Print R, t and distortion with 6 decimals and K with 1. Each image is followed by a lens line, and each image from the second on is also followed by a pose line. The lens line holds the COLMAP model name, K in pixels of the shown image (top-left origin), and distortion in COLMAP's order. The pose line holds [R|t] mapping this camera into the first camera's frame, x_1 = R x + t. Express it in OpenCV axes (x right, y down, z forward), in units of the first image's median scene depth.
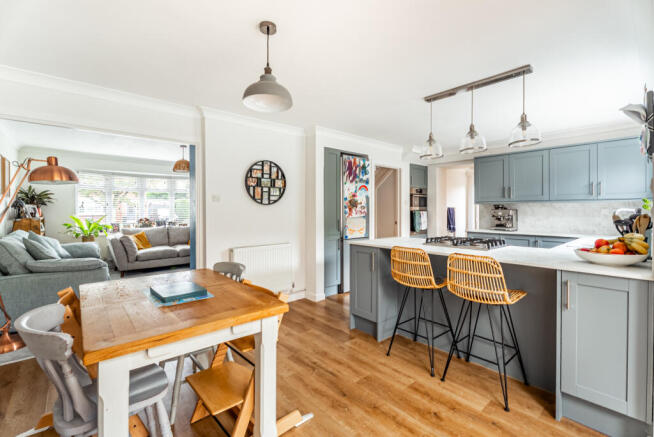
lens RADIAL K [[288.7, 0, 326.5], [0, 288.7, 216.3], [0, 0, 1]] dist [0.001144, 0.000289]
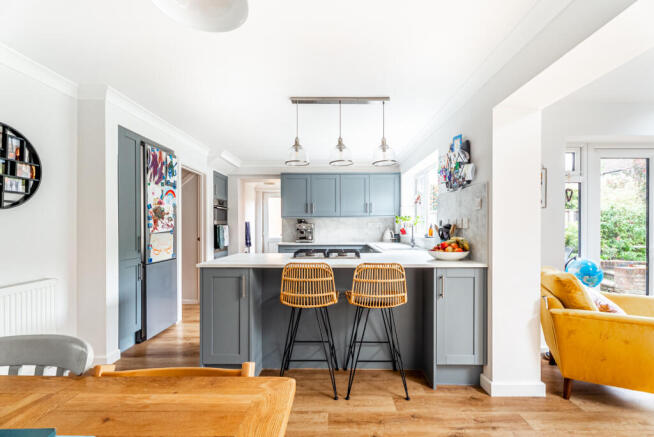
lens RADIAL K [[292.3, 0, 328.5], [0, 292.3, 229.8], [0, 0, 1]] dist [-0.000296, 0.000313]
pose [[0.667051, -0.008023, 0.744969, -0.185255], [0.016682, 0.999852, -0.004169, 0.007734], [-0.744825, 0.015208, 0.667086, 0.209431]]
